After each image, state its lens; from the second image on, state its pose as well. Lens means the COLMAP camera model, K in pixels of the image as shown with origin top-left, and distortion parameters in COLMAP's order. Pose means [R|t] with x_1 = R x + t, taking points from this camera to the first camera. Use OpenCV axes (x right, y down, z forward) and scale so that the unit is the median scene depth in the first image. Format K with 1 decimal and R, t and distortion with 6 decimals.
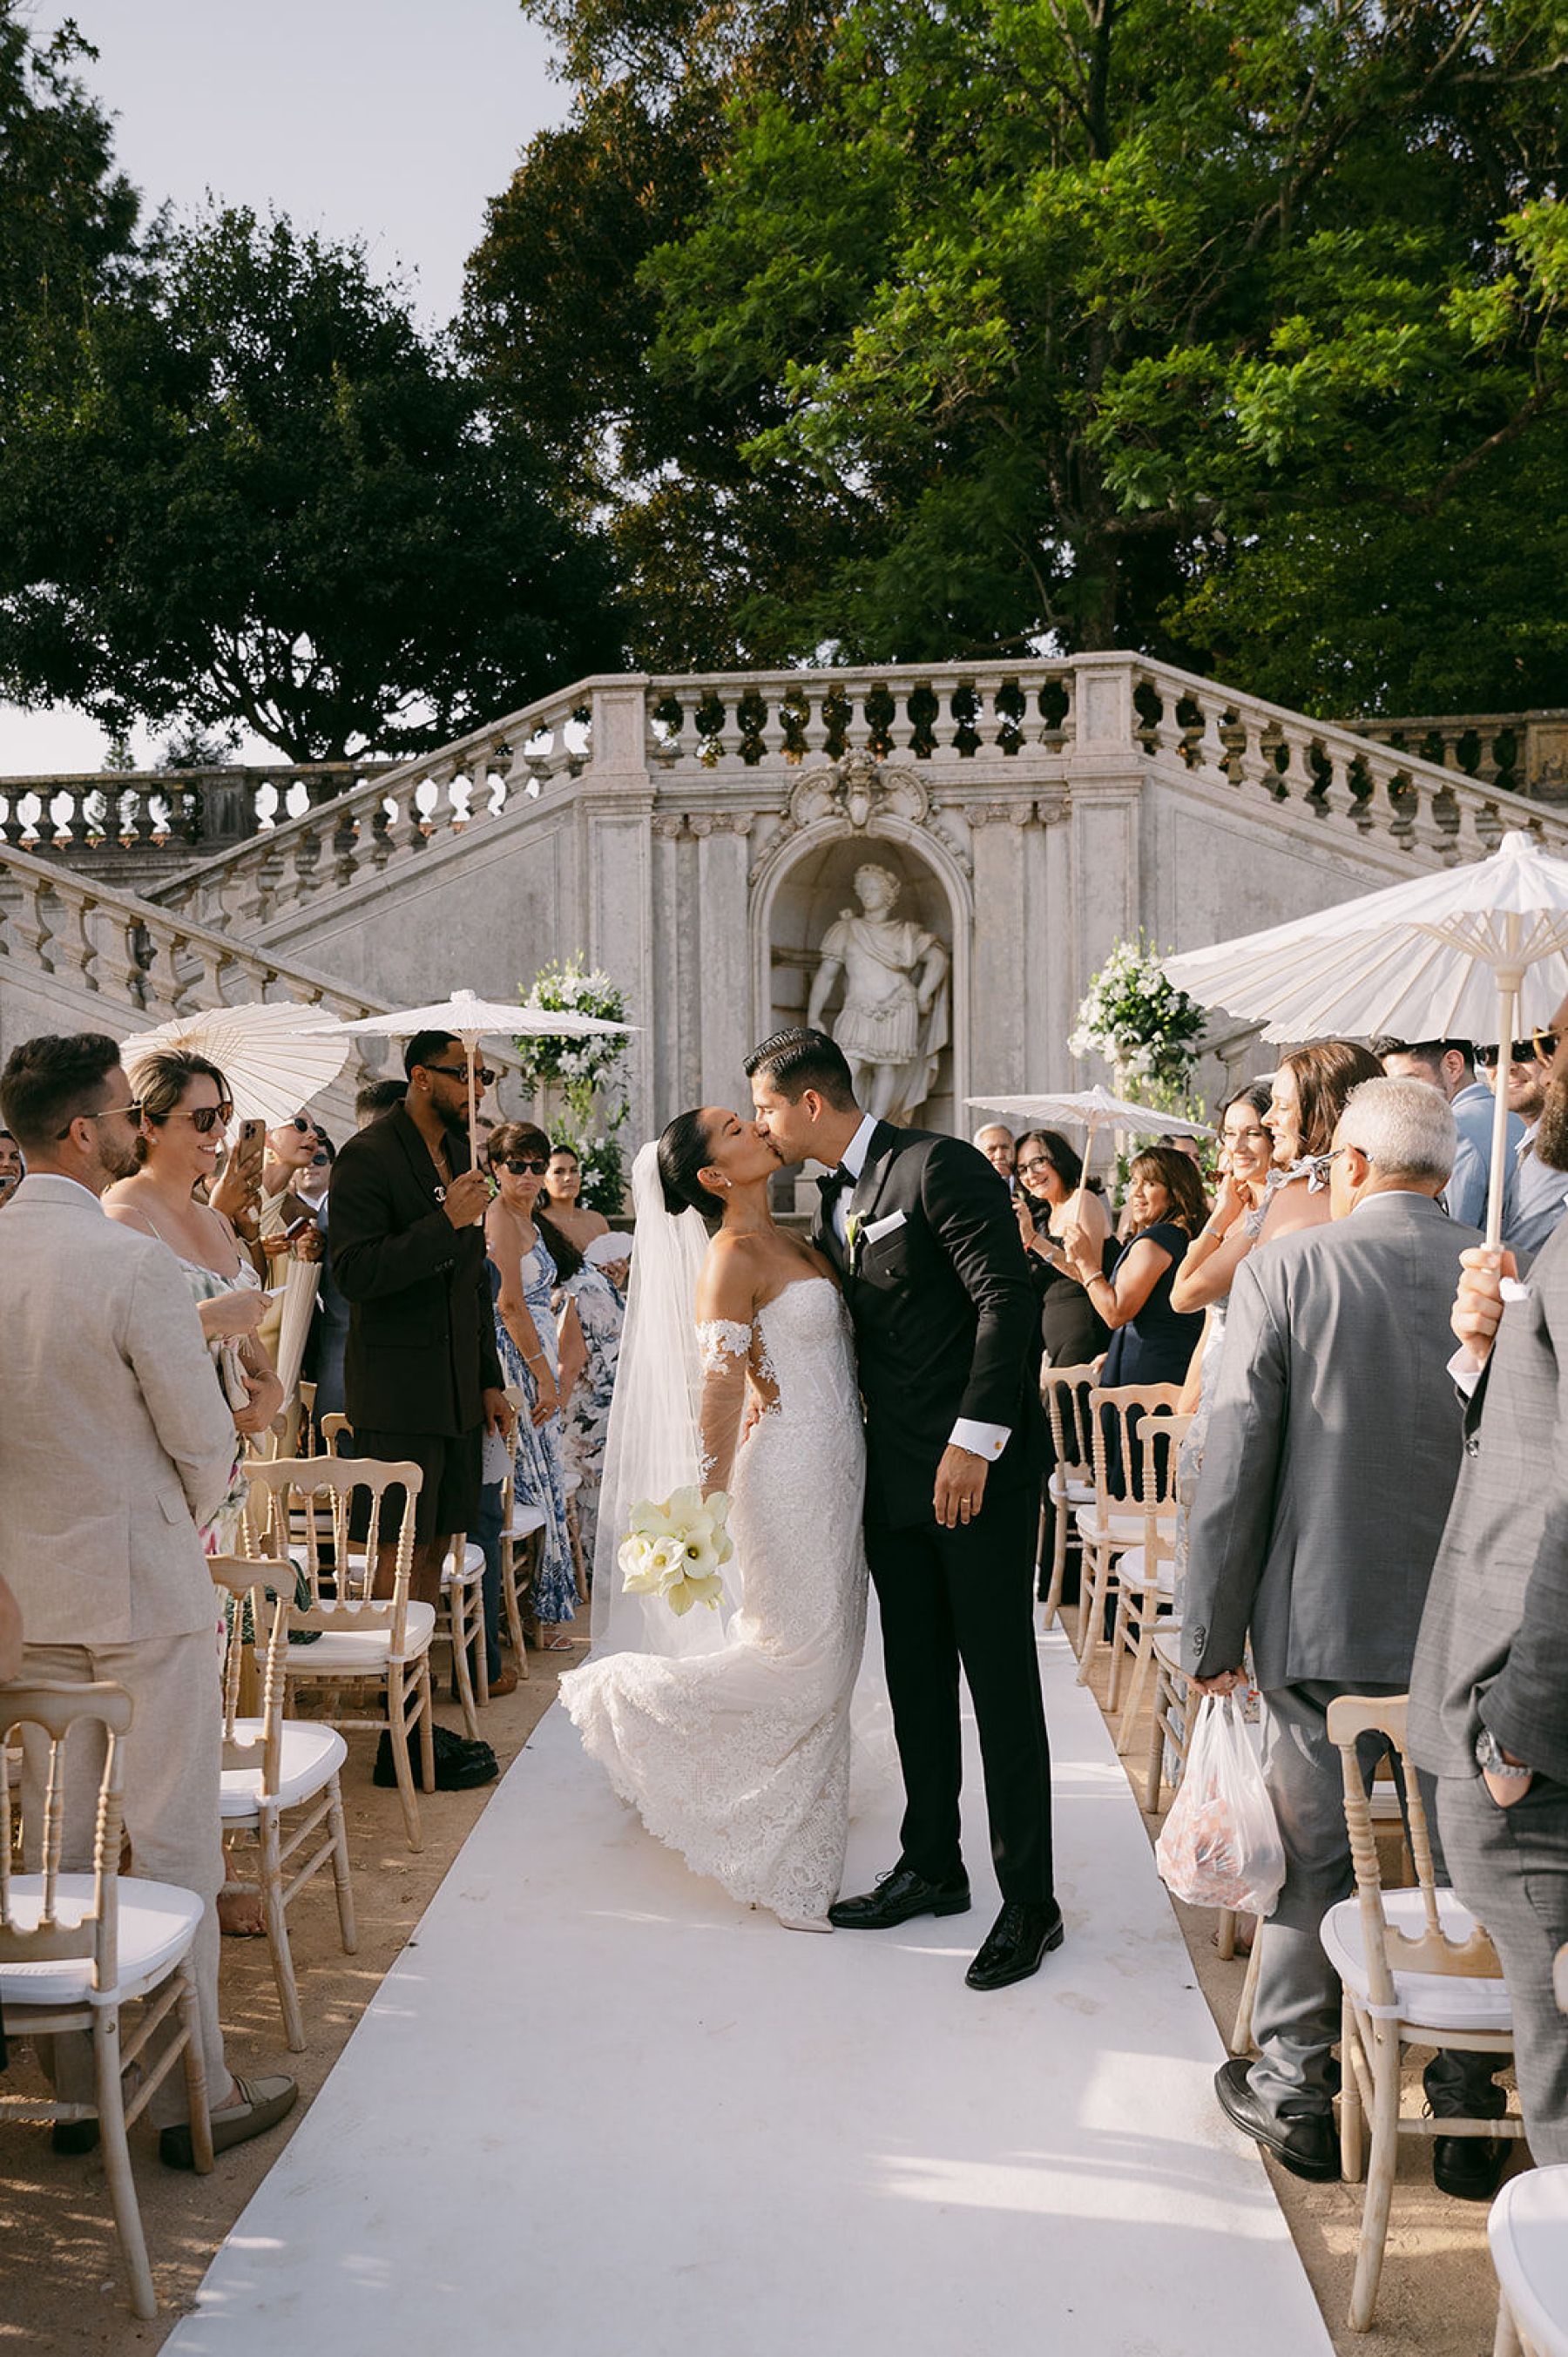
lens RADIAL K [[1820.4, 0, 651.4], [0, 1820.4, 1258.6], [0, 0, 1]] dist [-0.006916, 0.002783]
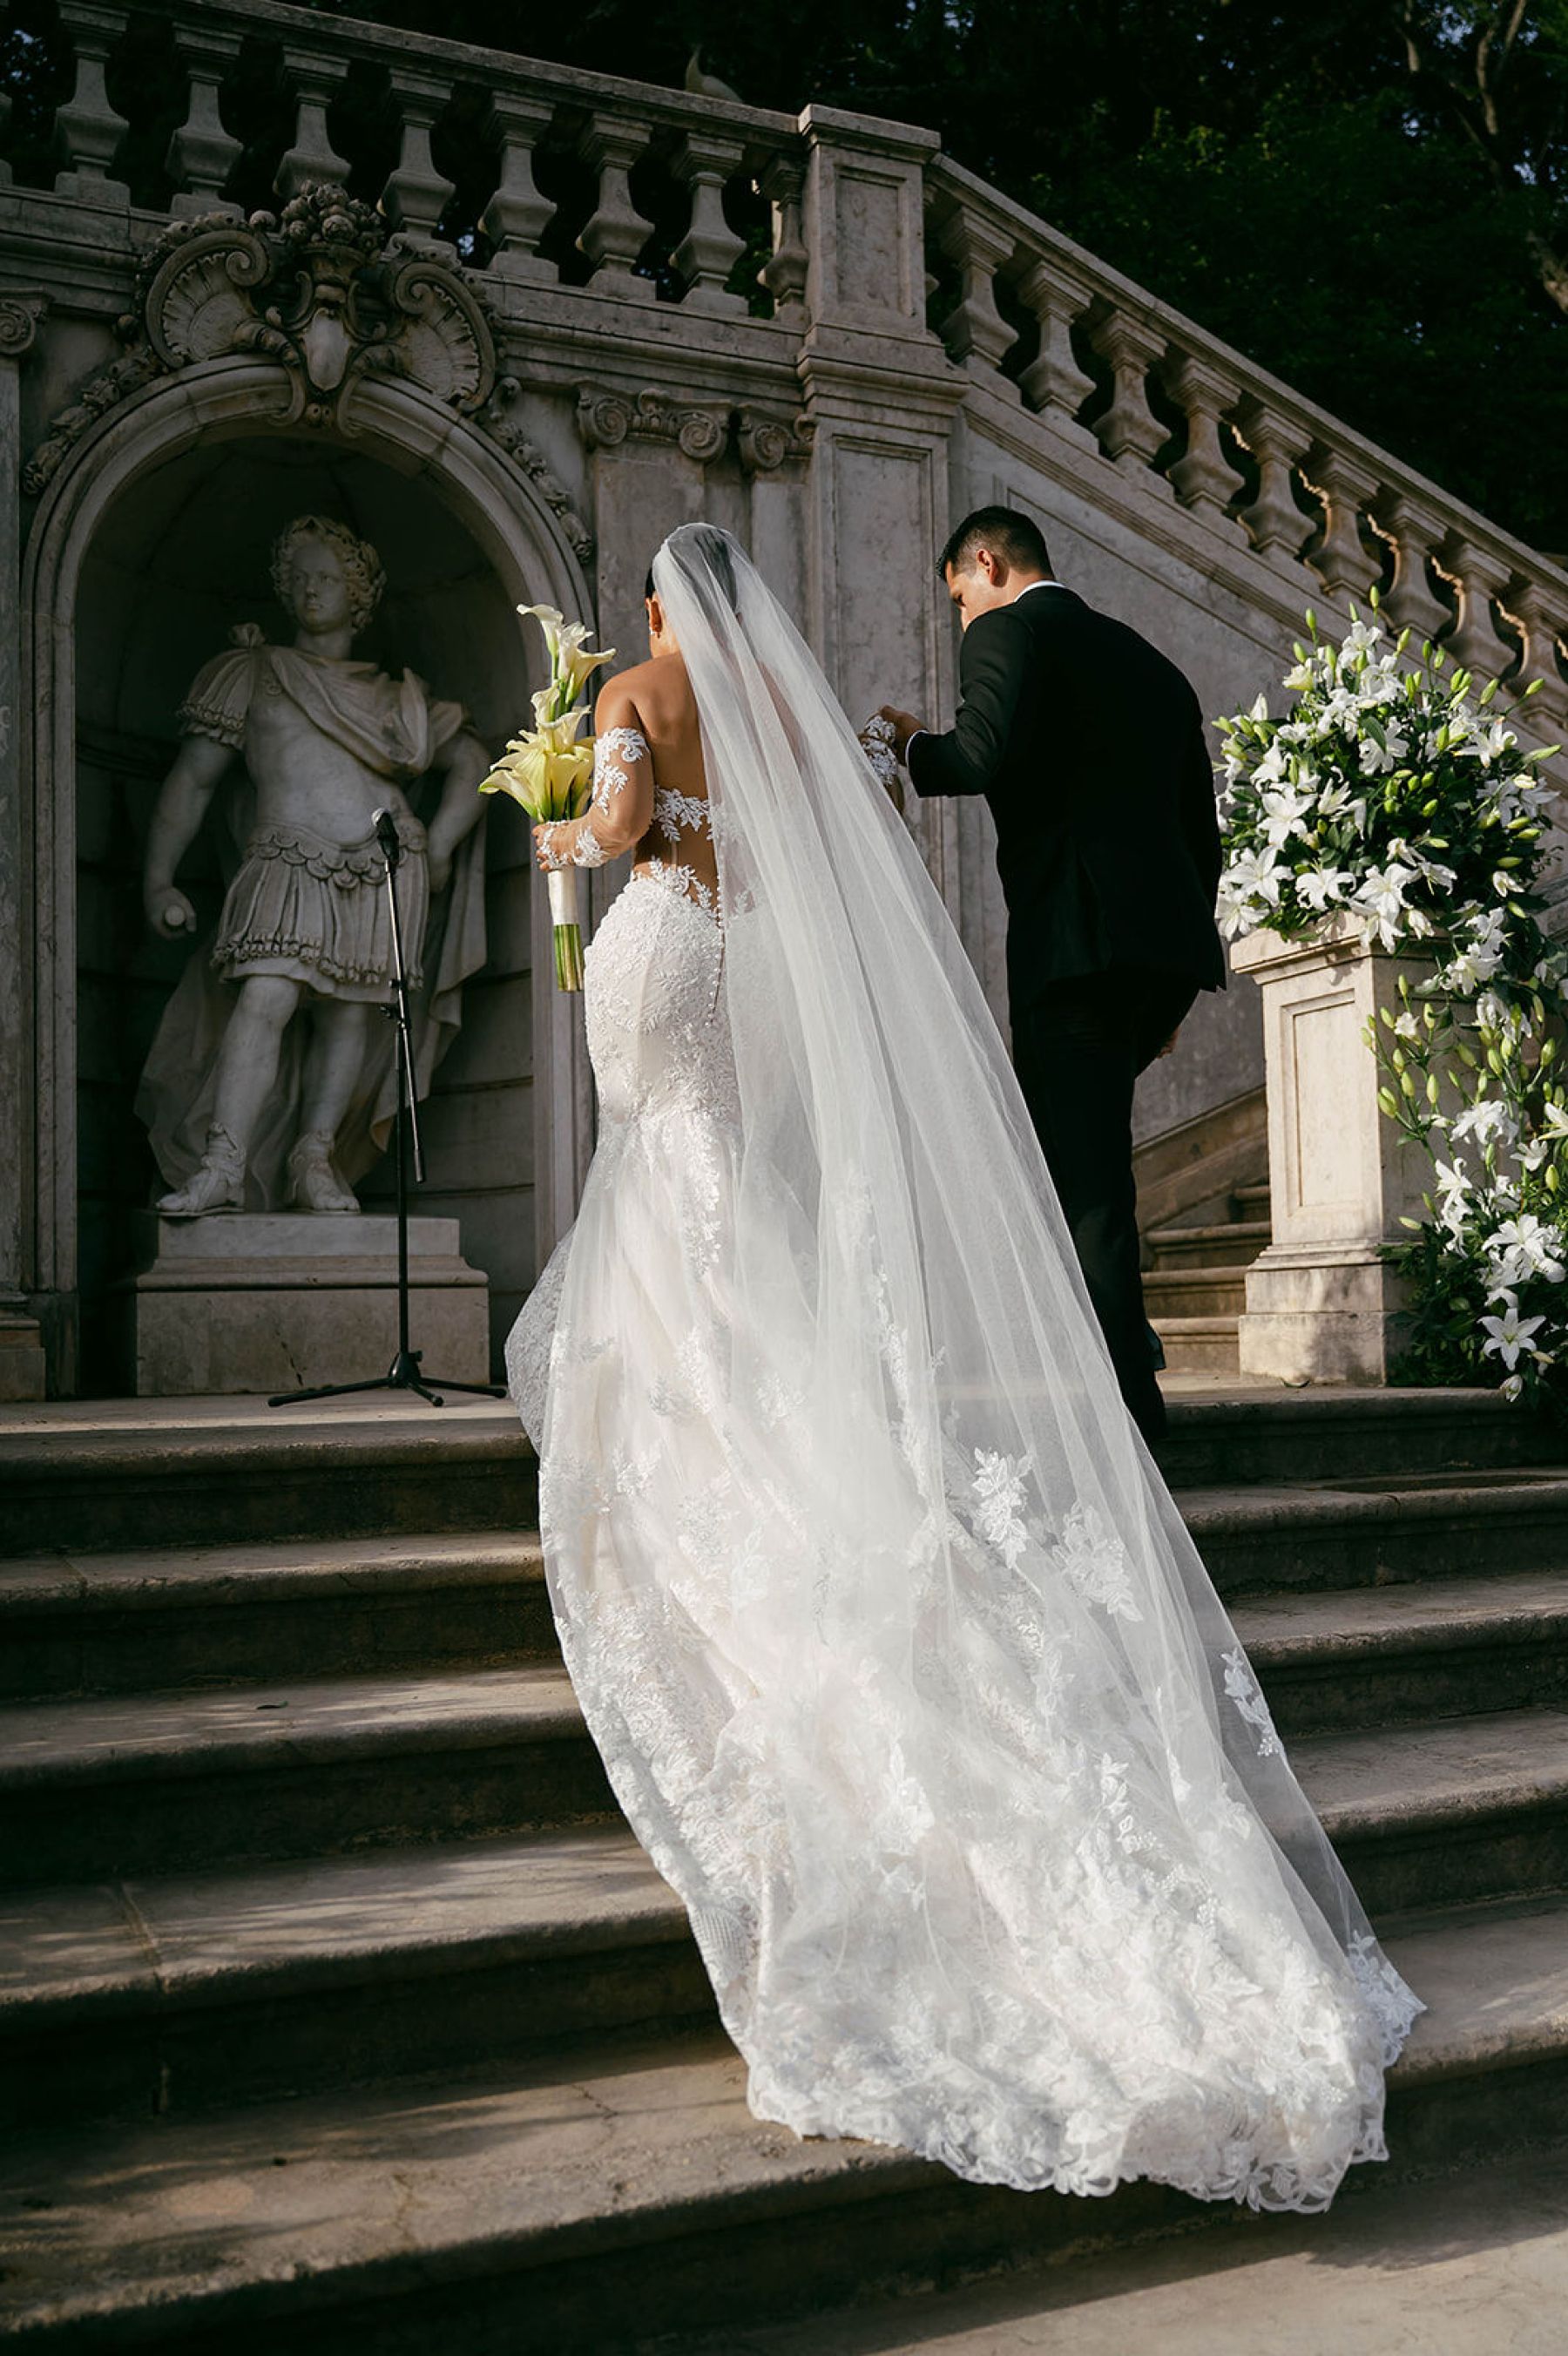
lens RADIAL K [[2152.8, 0, 782.0], [0, 2152.8, 1202.3], [0, 0, 1]] dist [-0.005744, 0.017447]
pose [[0.860744, 0.021765, 0.508572, -0.033775], [0.016917, 0.997311, -0.071312, -0.027082], [-0.508757, 0.069984, 0.858061, 0.555141]]
